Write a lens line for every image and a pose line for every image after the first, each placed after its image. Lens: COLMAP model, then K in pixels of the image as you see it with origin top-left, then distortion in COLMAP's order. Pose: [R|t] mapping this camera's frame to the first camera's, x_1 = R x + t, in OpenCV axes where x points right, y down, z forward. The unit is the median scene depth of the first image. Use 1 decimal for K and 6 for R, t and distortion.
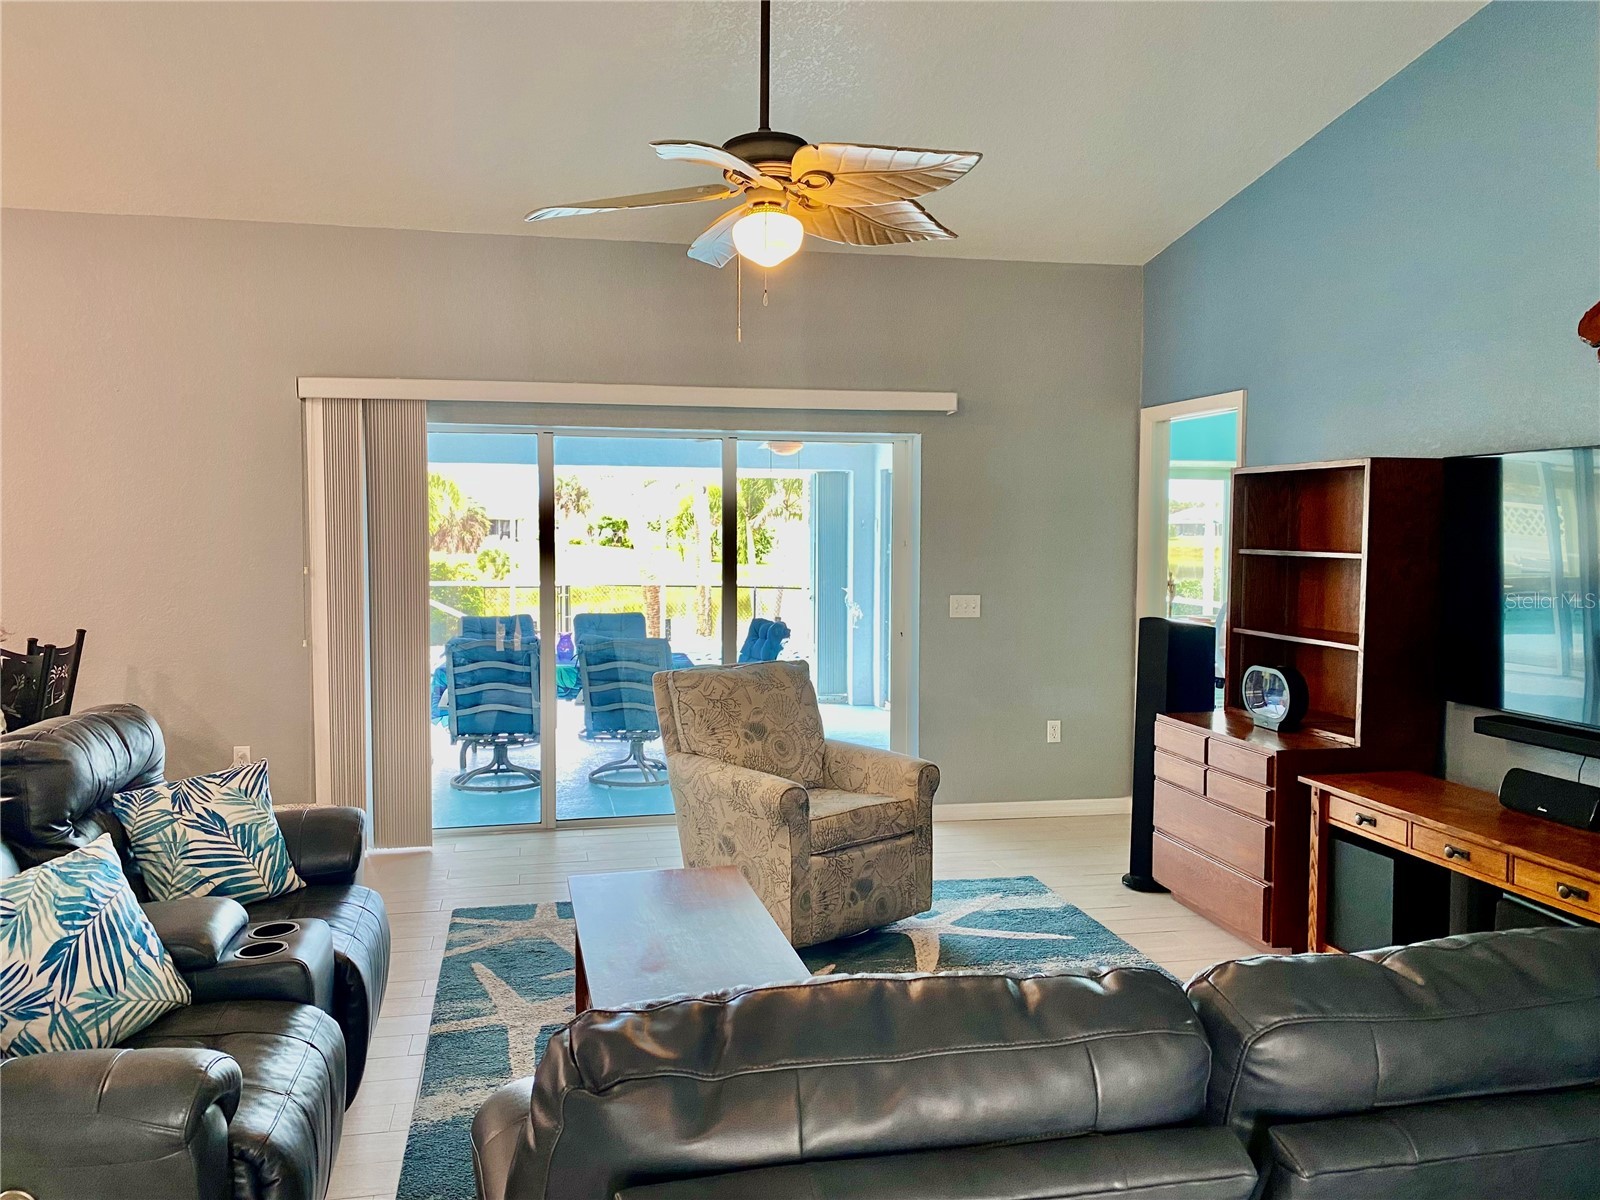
lens RADIAL K [[1211.5, 0, 792.5], [0, 1211.5, 590.1], [0, 0, 1]] dist [0.059490, -0.076087]
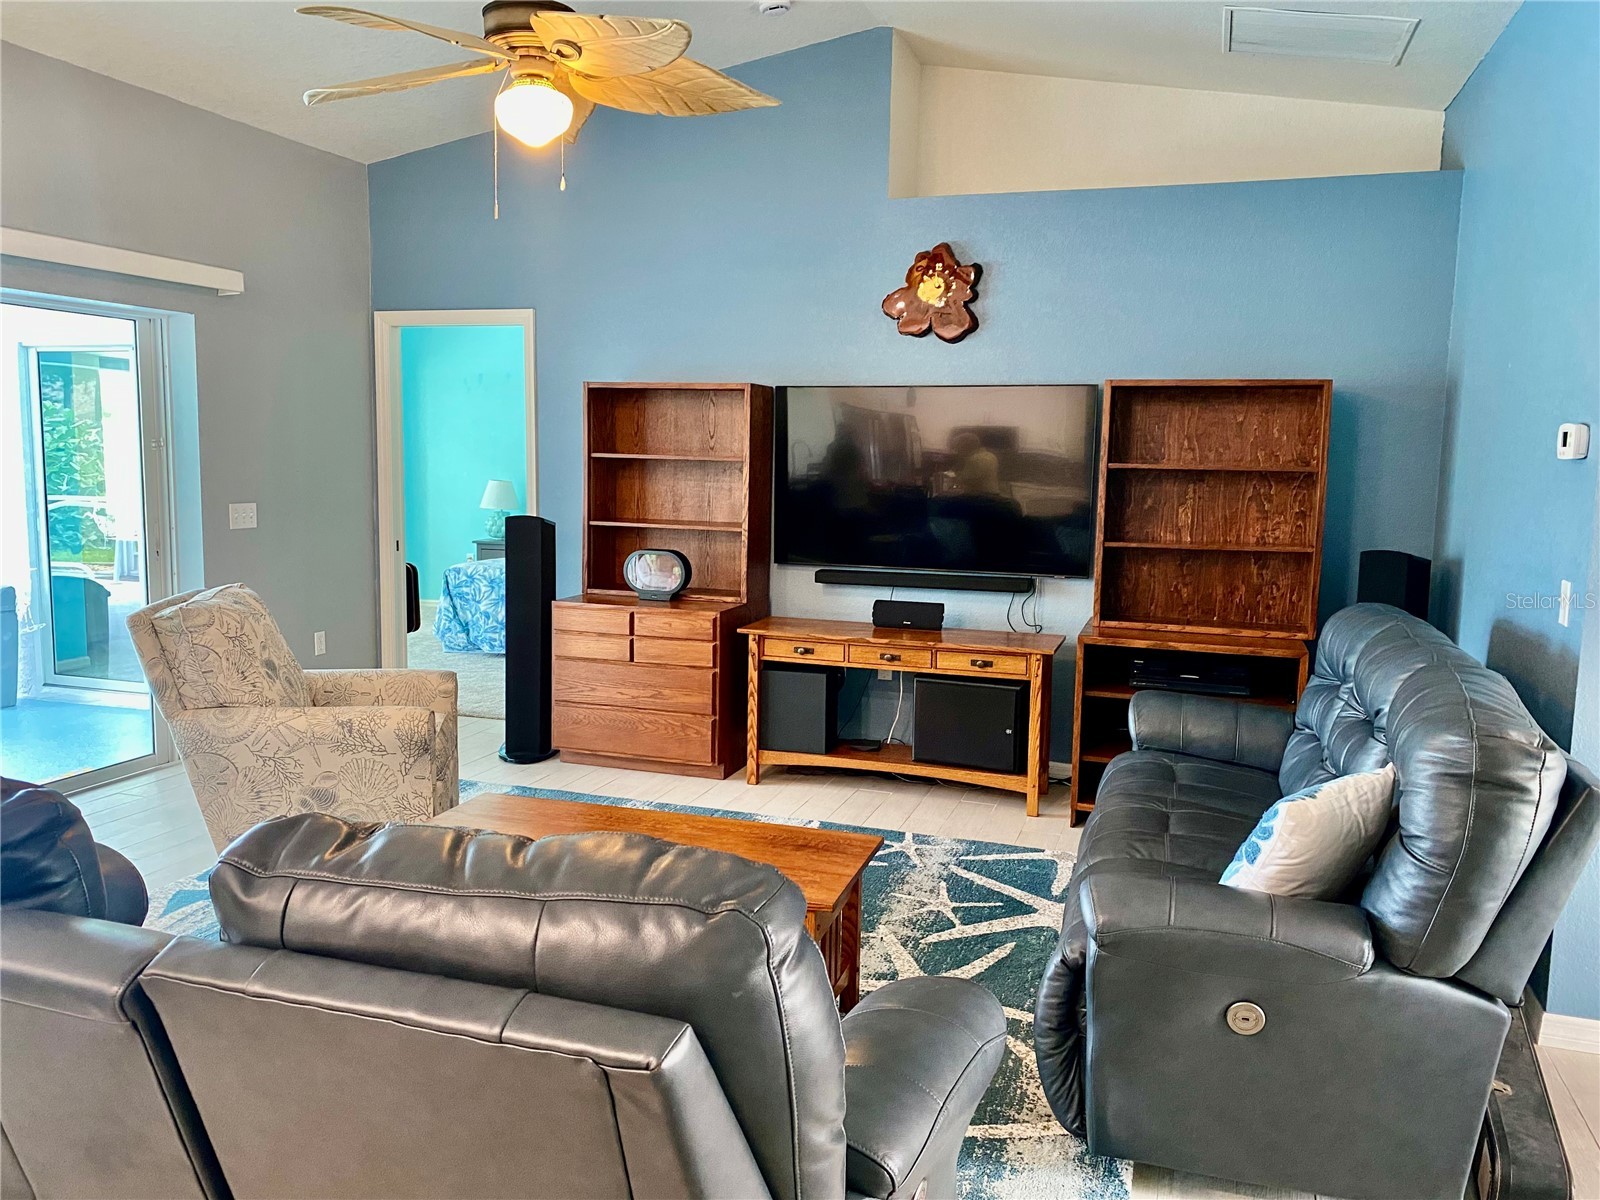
lens RADIAL K [[1211.5, 0, 792.5], [0, 1211.5, 590.1], [0, 0, 1]] dist [0.059490, -0.076087]
pose [[0.513394, -0.098115, 0.852526, -0.623874], [0.030604, 0.994904, 0.096071, -0.009407], [-0.857607, -0.023232, 0.513780, 0.283790]]
